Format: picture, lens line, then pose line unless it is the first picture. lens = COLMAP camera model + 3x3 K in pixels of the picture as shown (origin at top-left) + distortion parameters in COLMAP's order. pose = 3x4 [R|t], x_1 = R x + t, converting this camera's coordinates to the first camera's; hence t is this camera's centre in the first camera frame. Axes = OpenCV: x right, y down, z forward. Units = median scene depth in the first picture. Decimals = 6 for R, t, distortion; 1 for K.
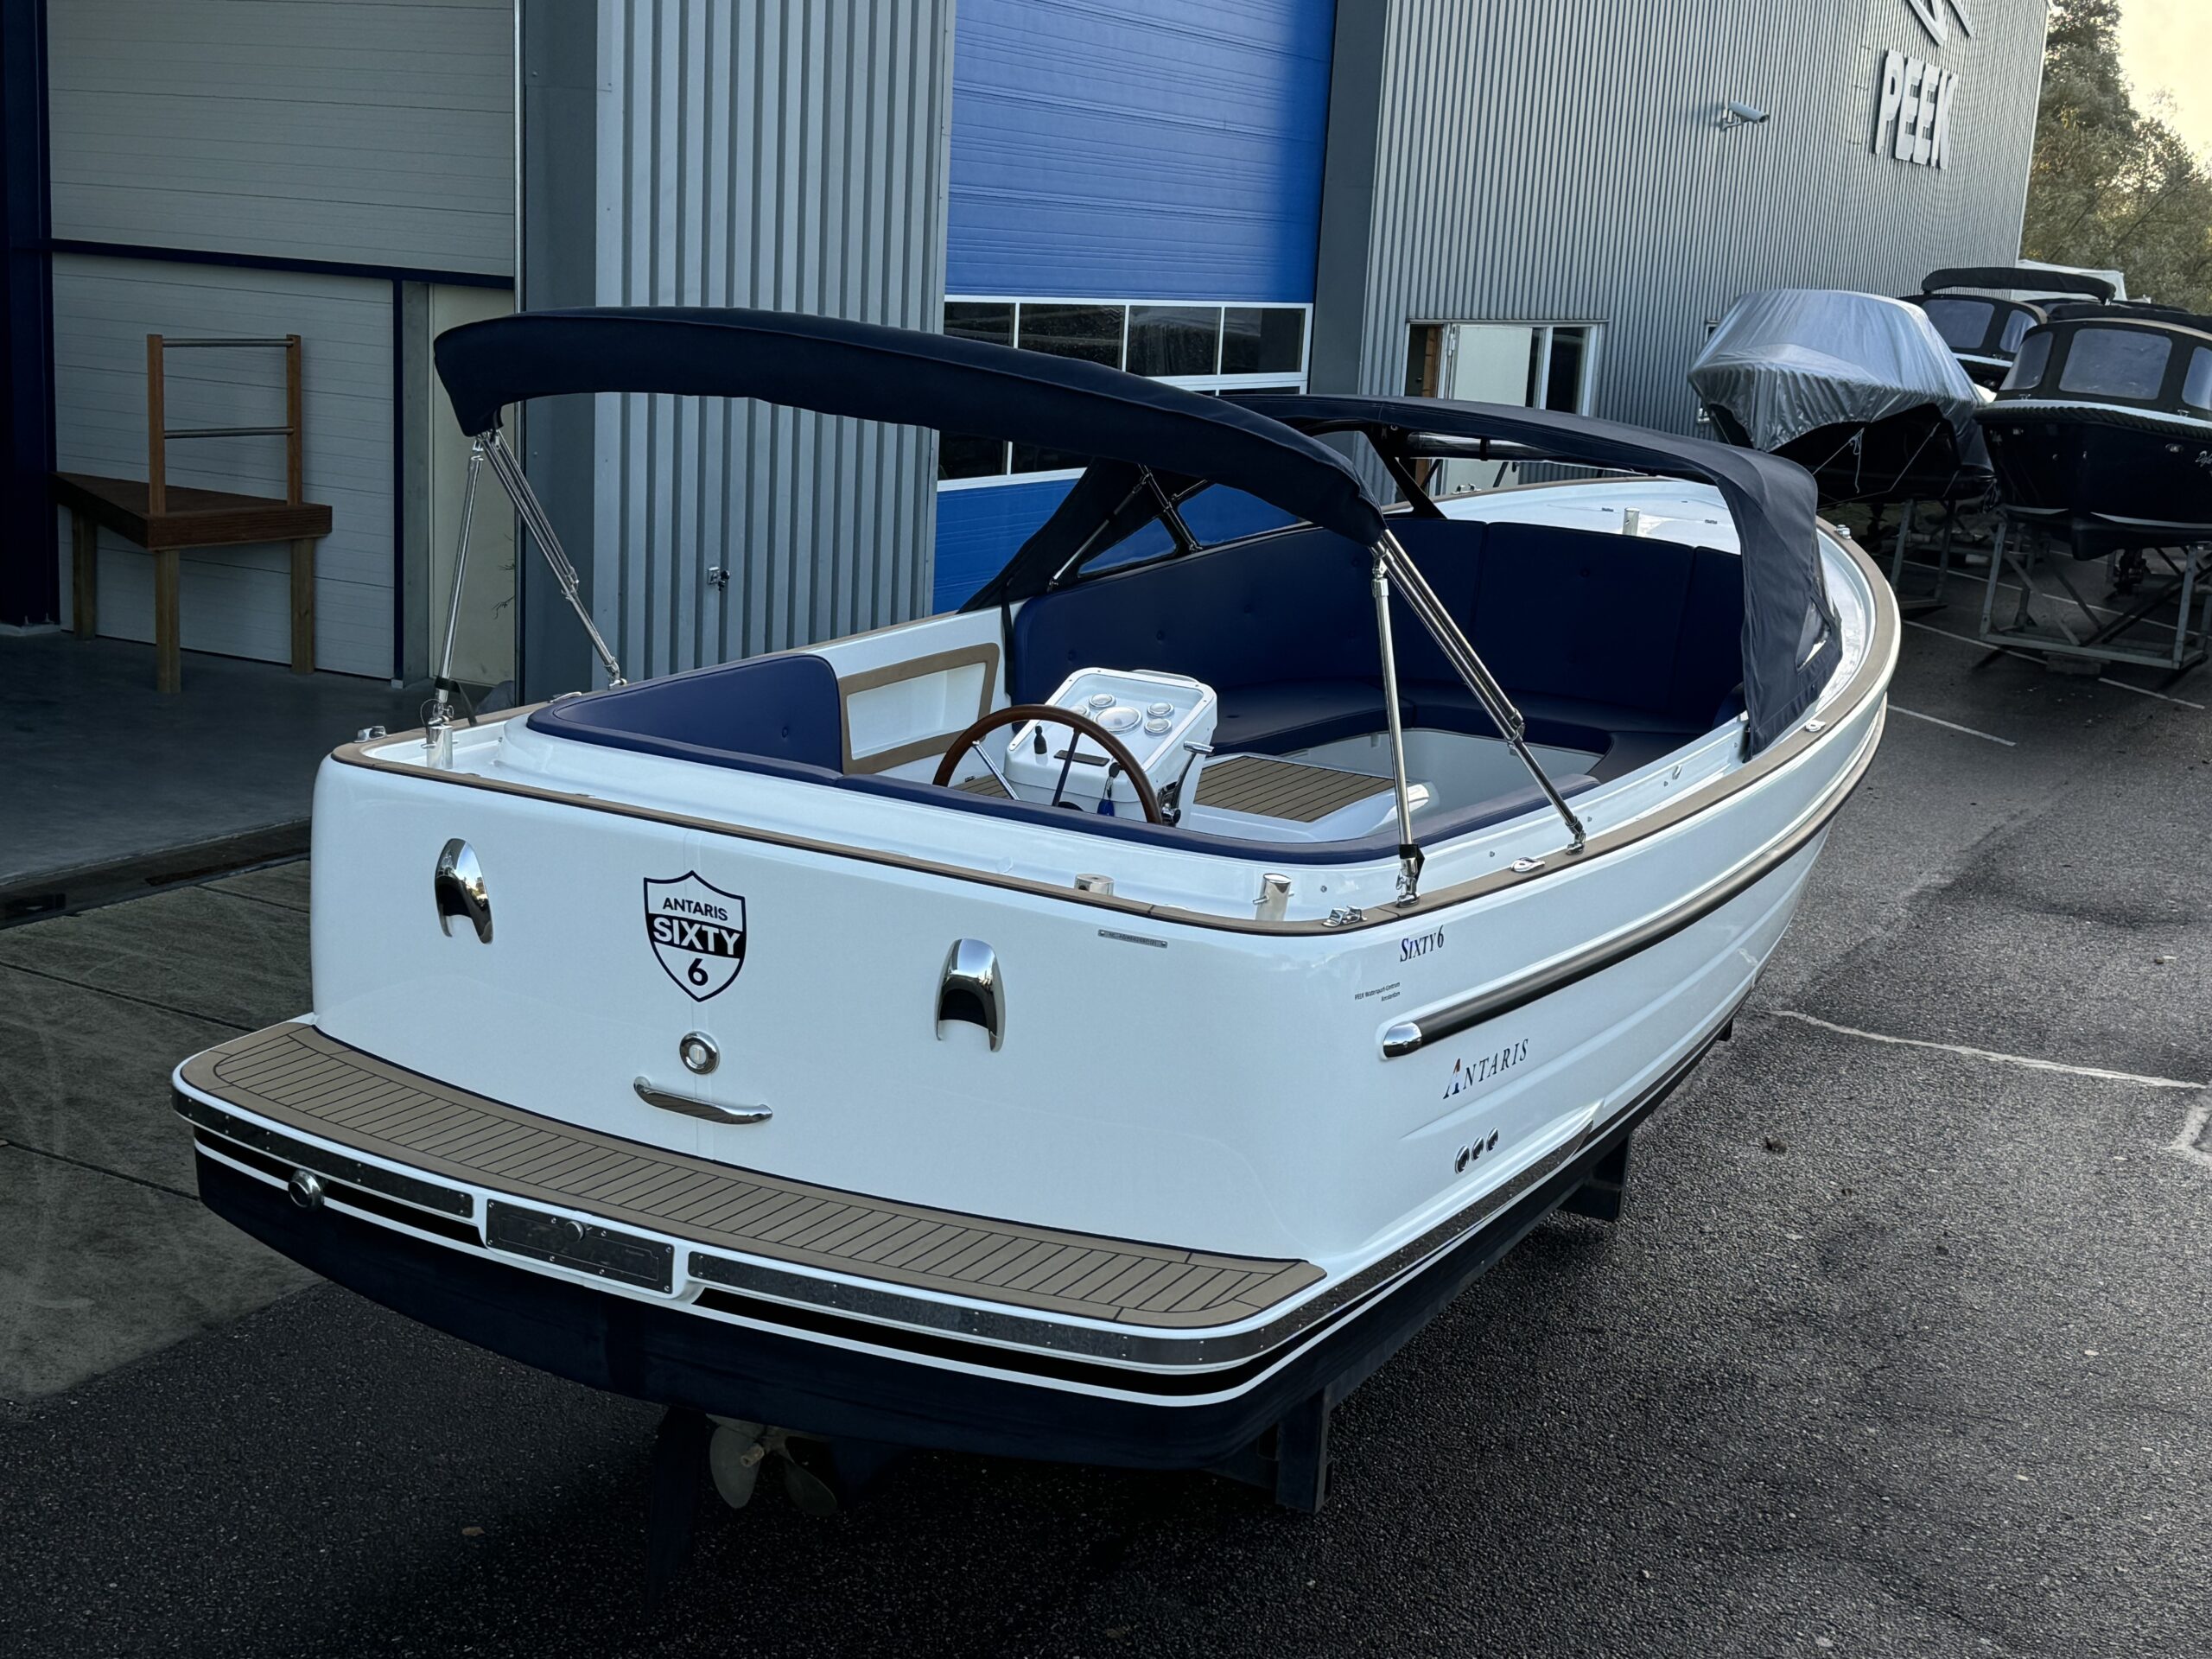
lens RADIAL K [[2850.3, 0, 1106.0], [0, 2850.3, 829.5], [0, 0, 1]] dist [0.188840, -0.294402]
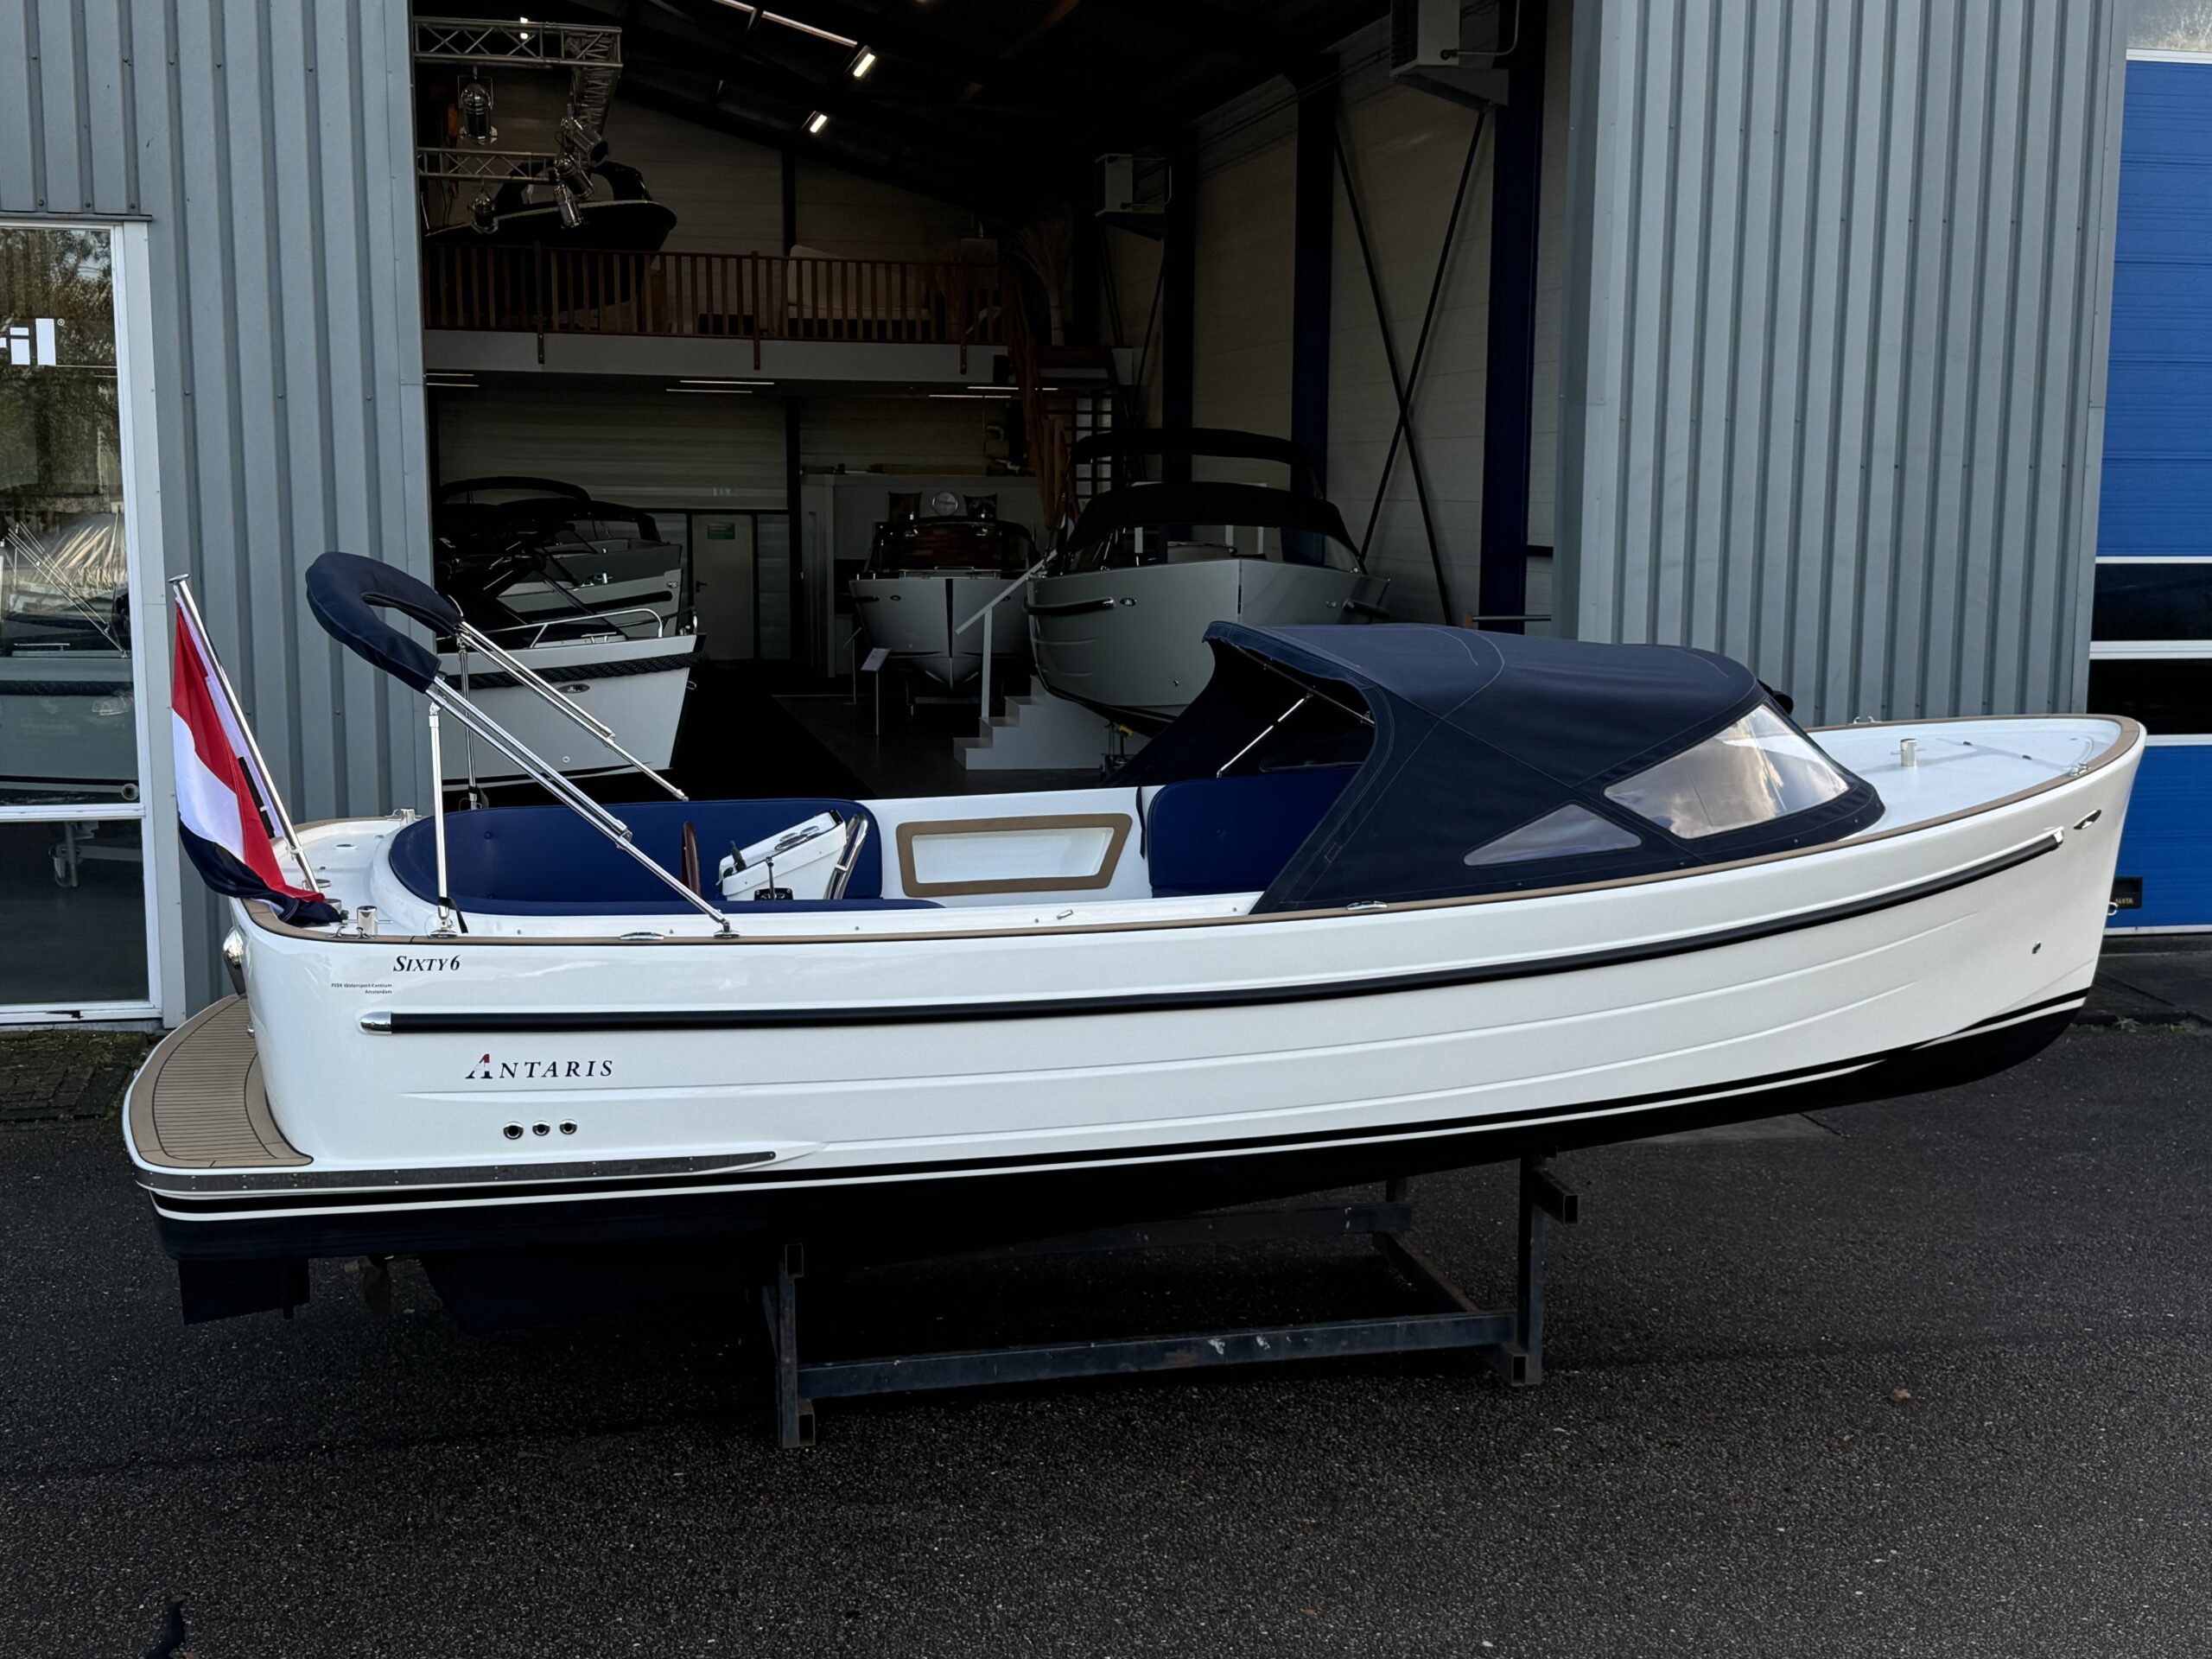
lens RADIAL K [[2545.0, 0, 1106.0], [0, 2545.0, 829.5], [0, 0, 1]] dist [0.205065, -0.437627]
pose [[0.634472, 0.052561, -0.771157, 1.244426], [-0.126567, 0.991284, -0.036568, -0.021943], [0.762513, 0.120804, 0.635594, 0.385178]]
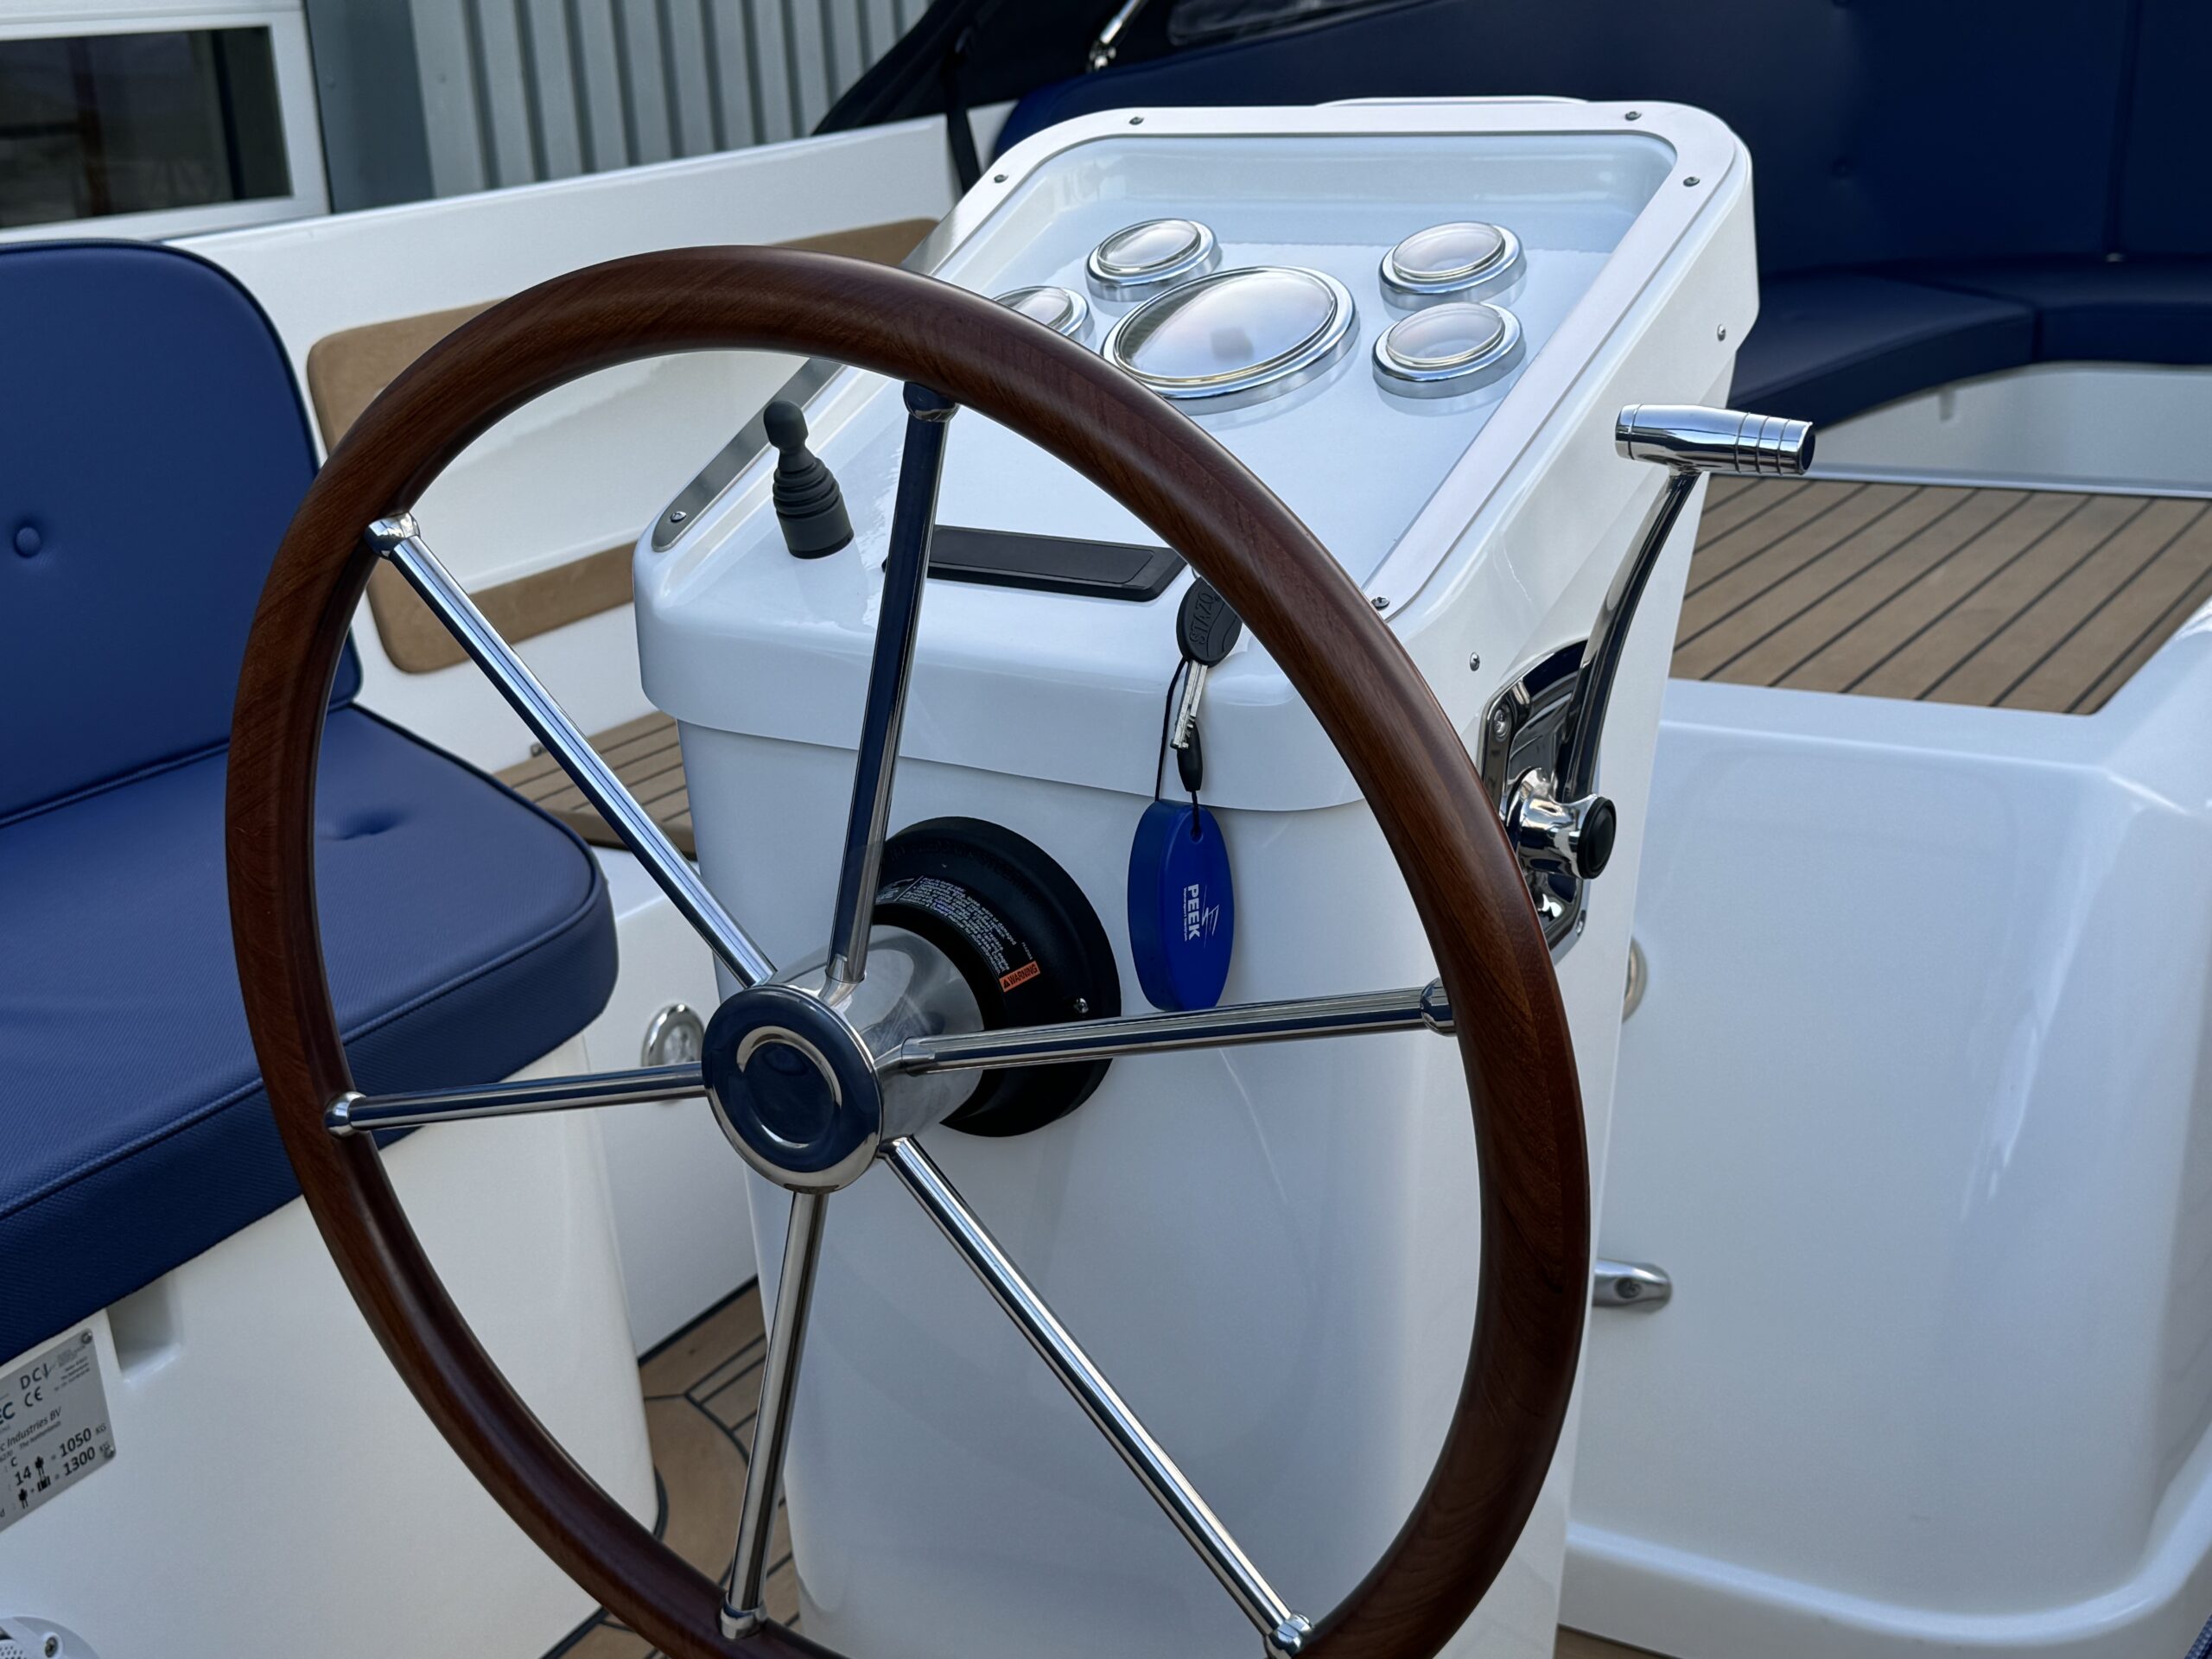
lens RADIAL K [[2855.7, 0, 1106.0], [0, 2855.7, 829.5], [0, 0, 1]] dist [0.033714, 0.035452]
pose [[0.992147, -0.082854, -0.093701, 0.013106], [0.090711, 0.992416, 0.082955, -0.026316], [0.086118, -0.090803, 0.992138, 0.949883]]
